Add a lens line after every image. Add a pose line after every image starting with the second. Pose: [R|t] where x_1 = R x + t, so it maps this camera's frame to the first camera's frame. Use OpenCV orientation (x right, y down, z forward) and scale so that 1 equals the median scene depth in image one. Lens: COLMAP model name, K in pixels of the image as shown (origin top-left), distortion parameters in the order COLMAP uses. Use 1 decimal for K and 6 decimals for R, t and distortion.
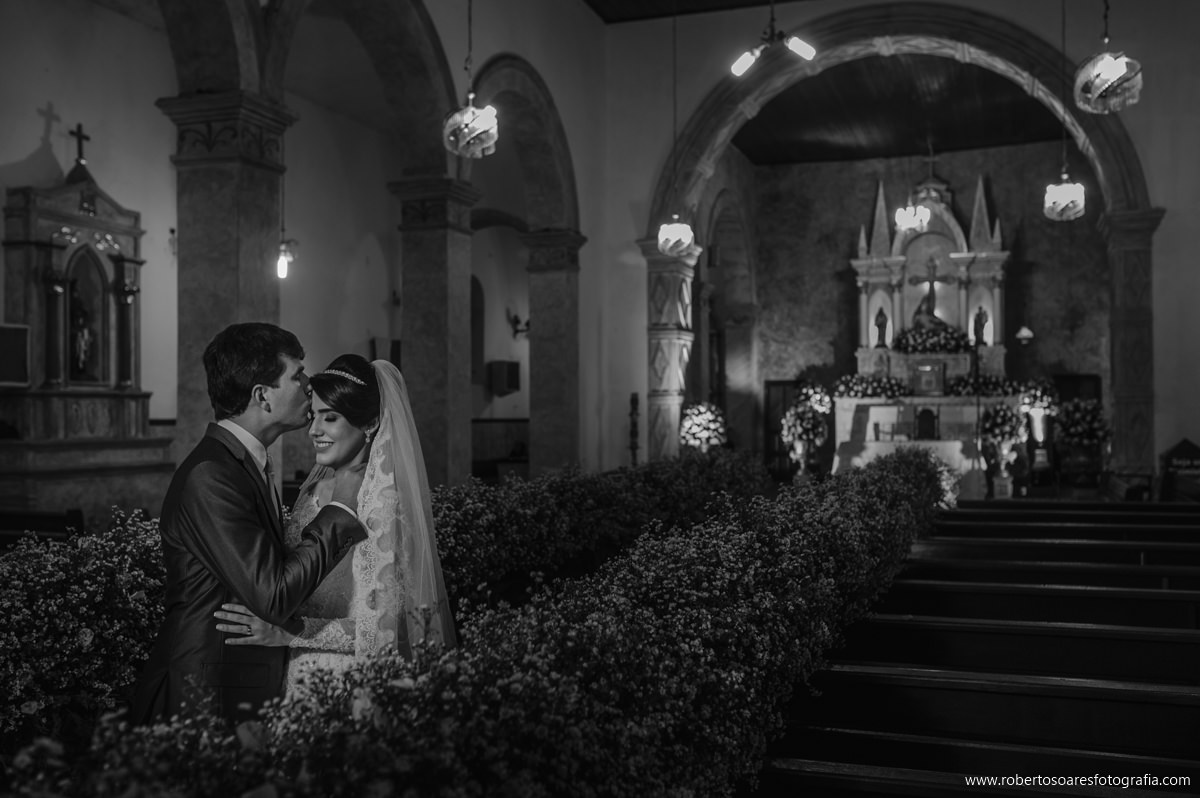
lens RADIAL K [[1154.4, 0, 600.0], [0, 1154.4, 399.0], [0, 0, 1]] dist [0.003322, -0.012052]
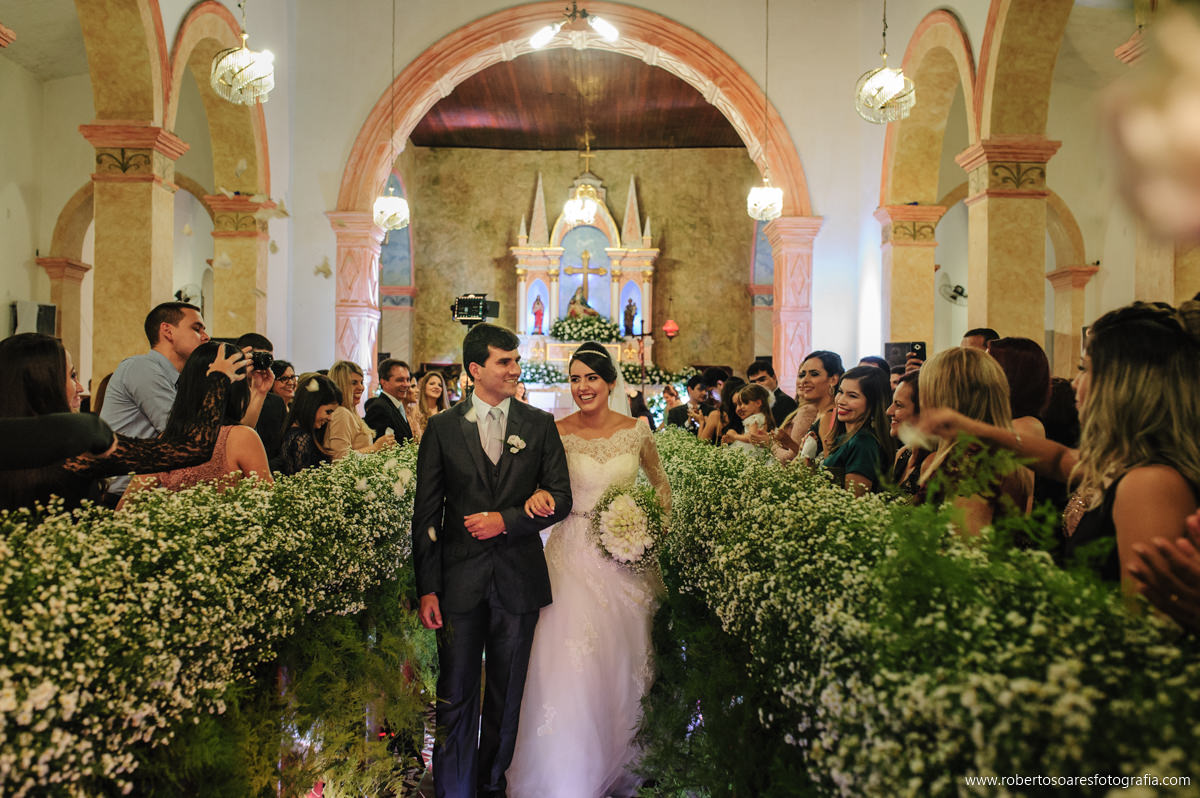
lens RADIAL K [[1154.4, 0, 600.0], [0, 1154.4, 399.0], [0, 0, 1]] dist [0.003322, -0.012052]
pose [[0.941025, 0.017876, 0.337864, -0.051806], [-0.021788, 0.999732, 0.007791, 0.003467], [-0.337635, -0.014693, 0.941163, 0.015317]]
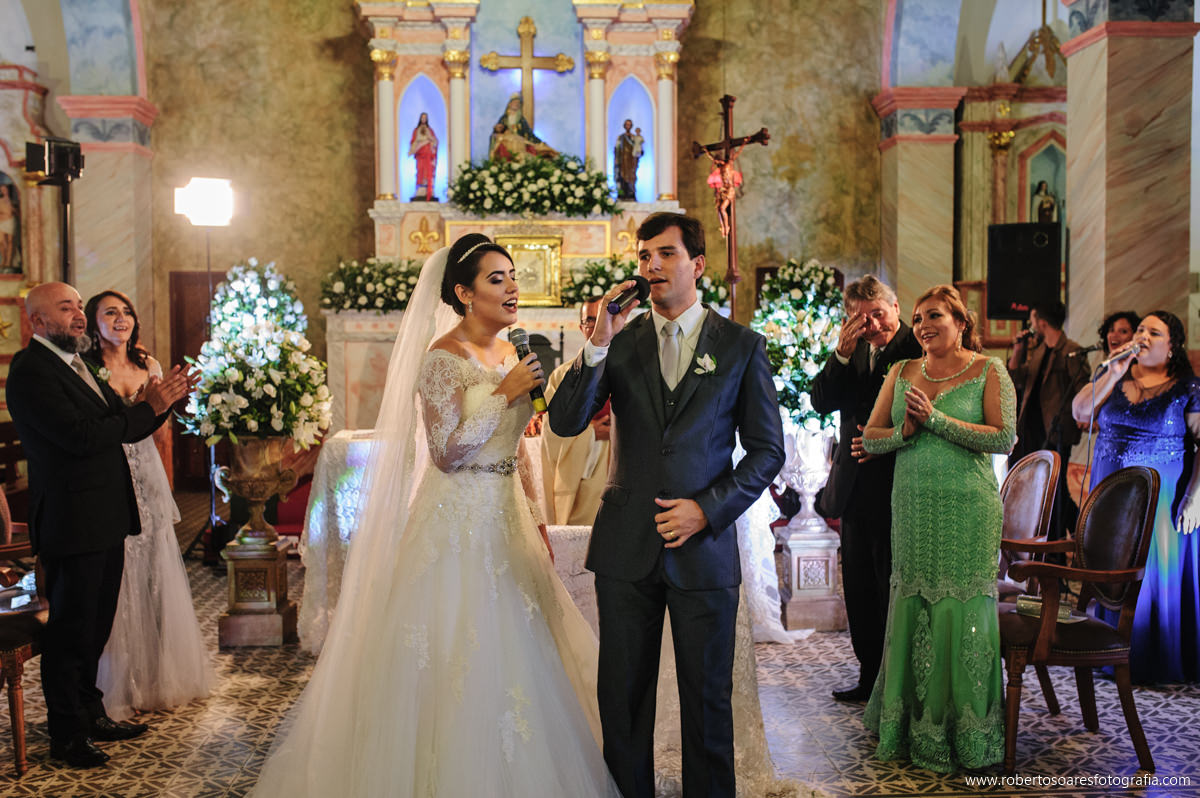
lens RADIAL K [[1203.4, 0, 617.8], [0, 1203.4, 399.5], [0, 0, 1]] dist [-0.002373, -0.006699]
pose [[0.912105, -0.021121, 0.409412, 0.119627], [-0.003946, 0.998173, 0.060285, 0.005121], [-0.409938, -0.056602, 0.910356, 0.544846]]
